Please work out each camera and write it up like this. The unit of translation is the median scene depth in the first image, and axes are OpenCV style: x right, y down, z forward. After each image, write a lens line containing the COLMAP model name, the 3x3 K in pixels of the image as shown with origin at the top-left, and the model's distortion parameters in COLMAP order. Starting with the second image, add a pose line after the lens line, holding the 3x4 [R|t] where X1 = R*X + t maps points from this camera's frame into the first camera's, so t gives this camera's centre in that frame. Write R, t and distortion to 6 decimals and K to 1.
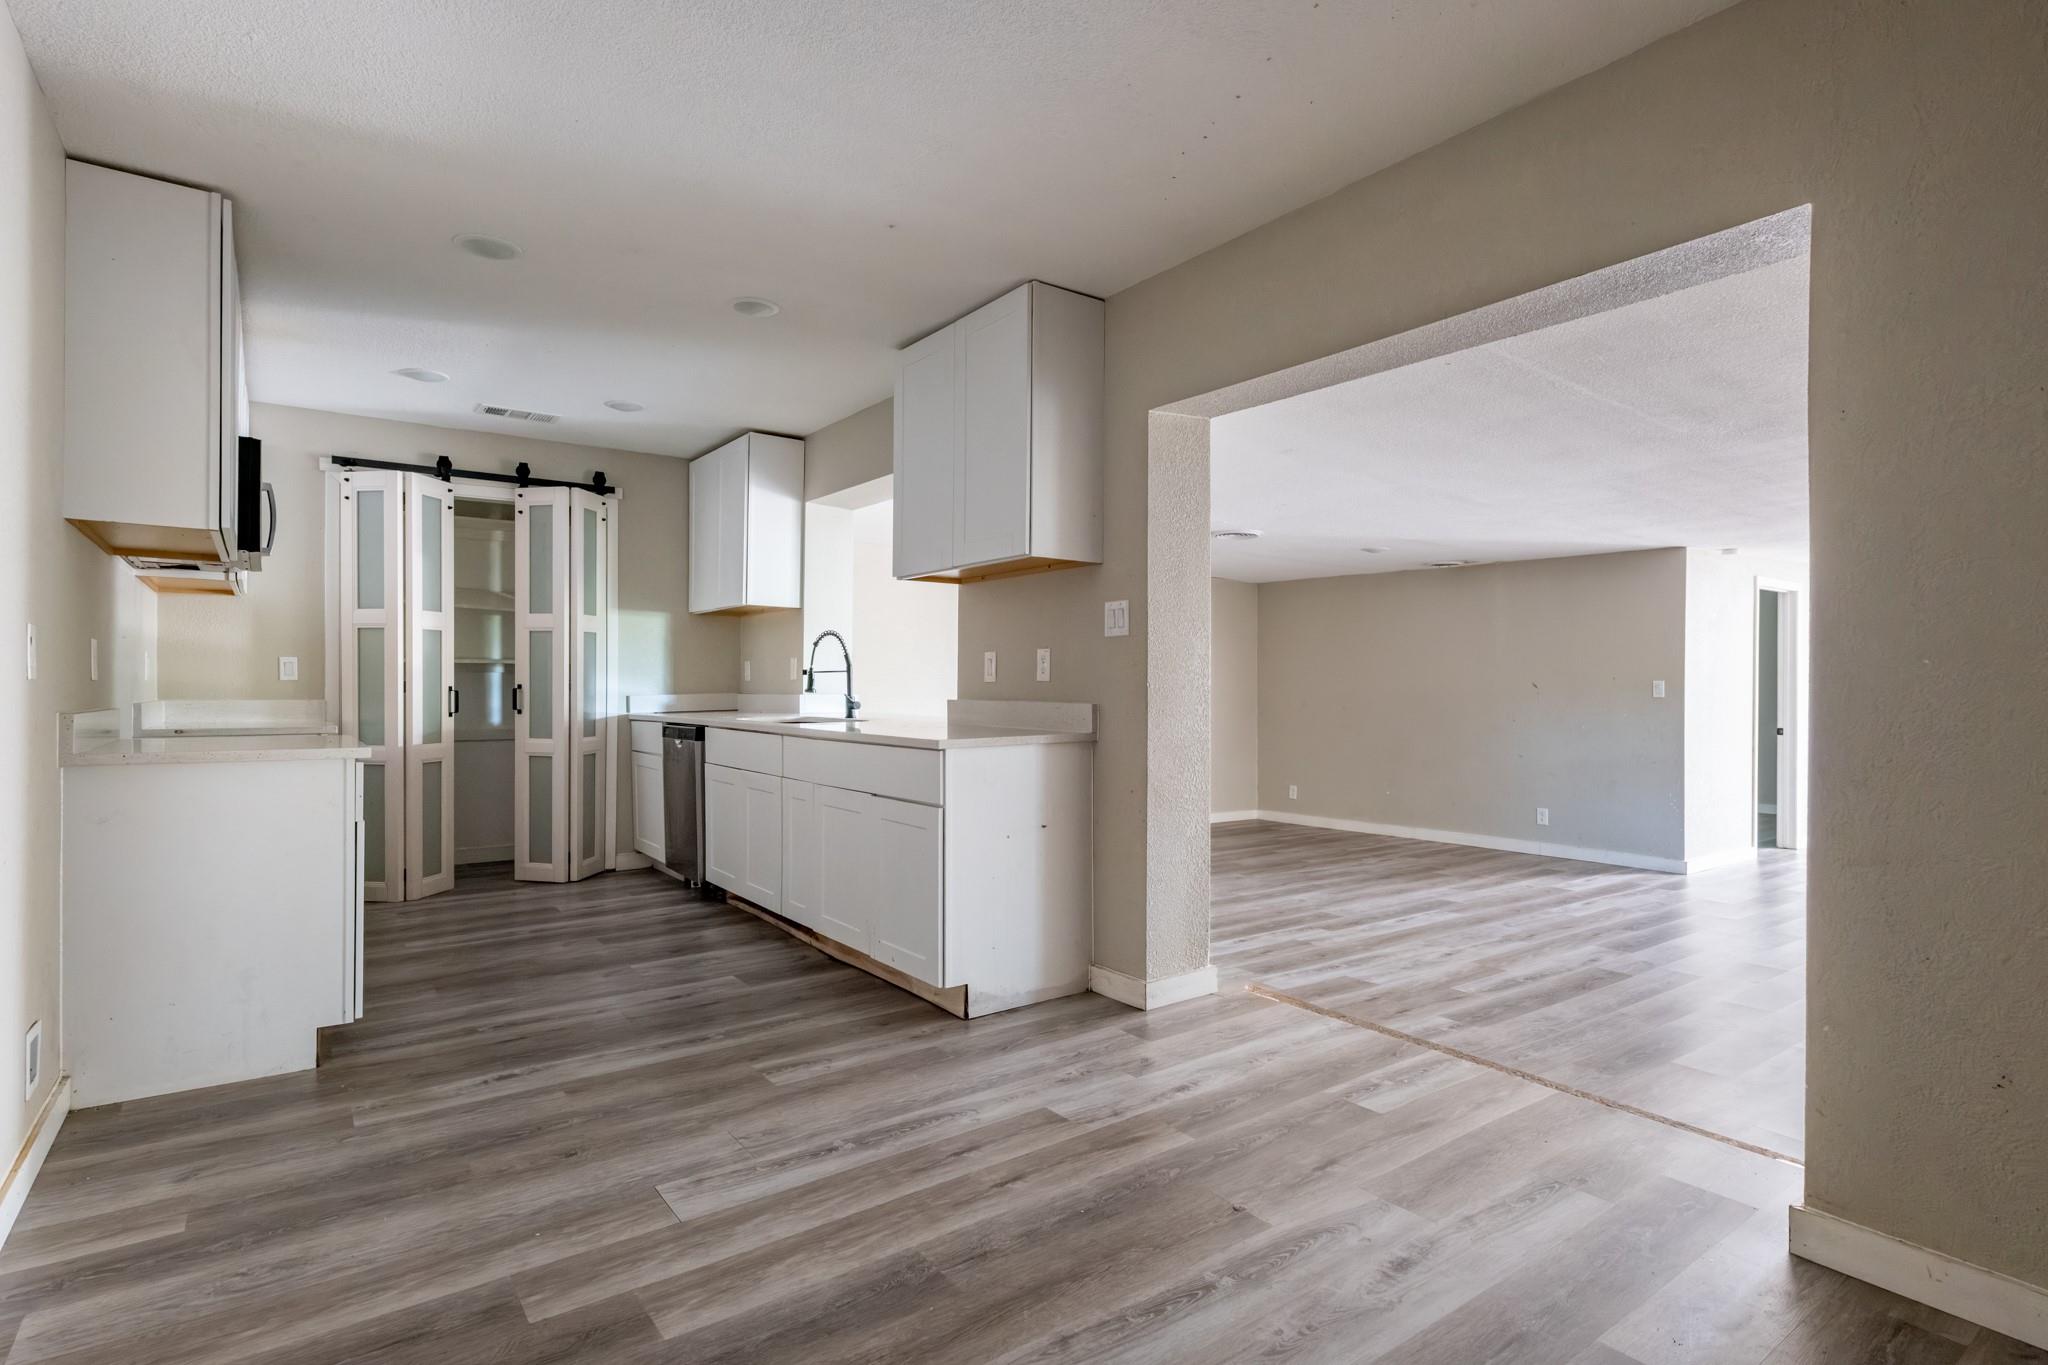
lens RADIAL K [[980.9, 0, 1024.0], [0, 980.9, 682.5], [0, 0, 1]] dist [0.000474, 0.000093]
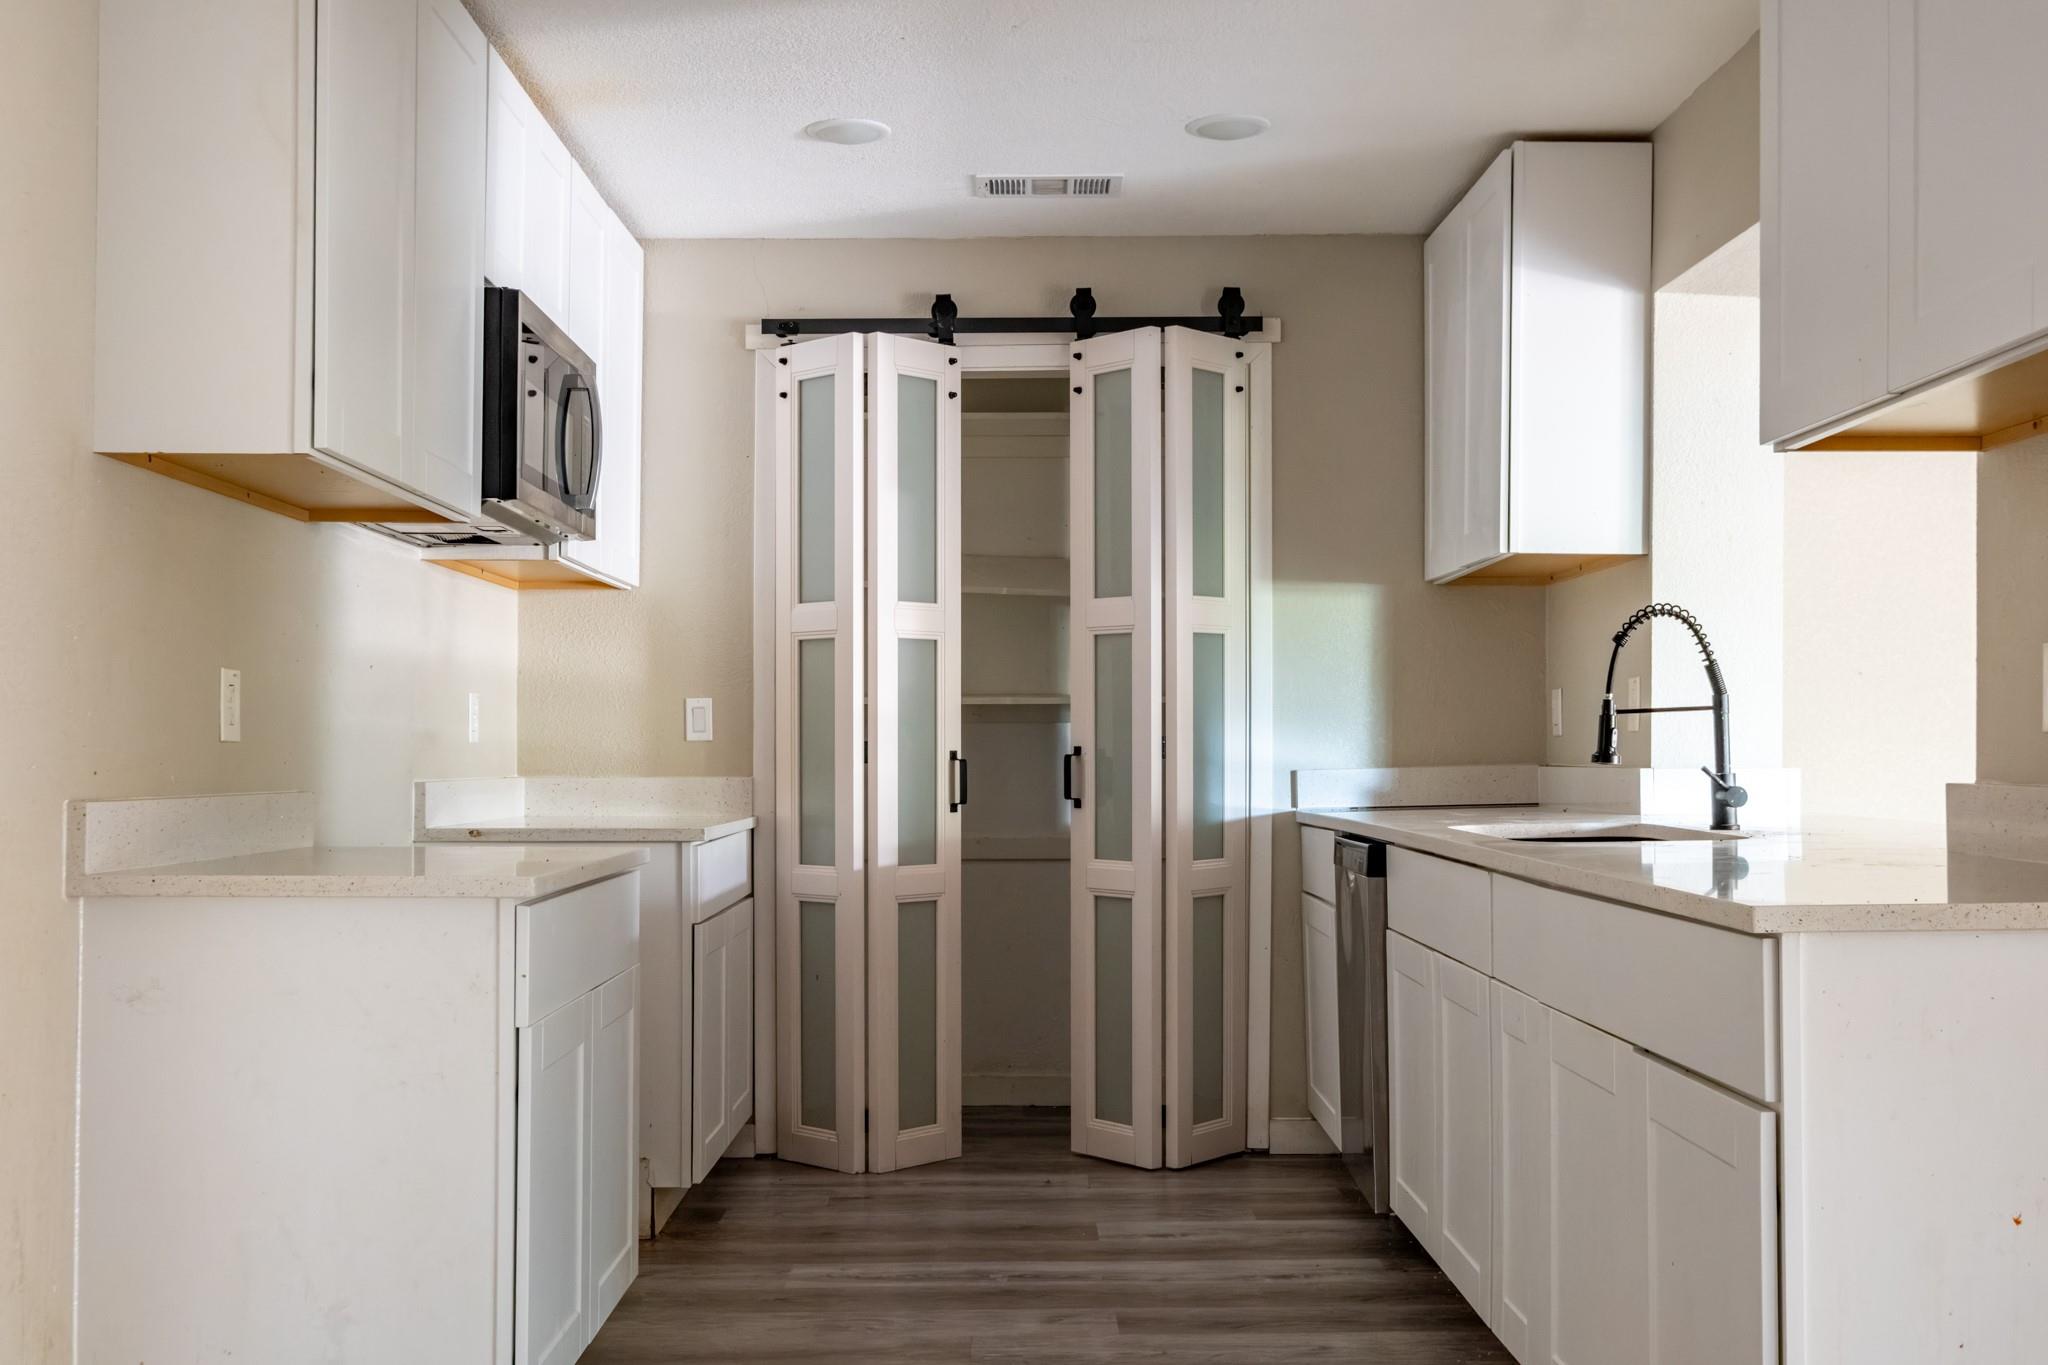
lens RADIAL K [[2060.9, 0, 1104.0], [0, 2060.9, 709.3], [0, 0, 1]] dist [-0.001458, 0.006944]
pose [[0.812170, -0.015828, -0.583206, 0.090059], [0.006268, 0.999811, -0.018406, 0.002513], [0.583387, 0.011293, 0.812115, 0.188736]]
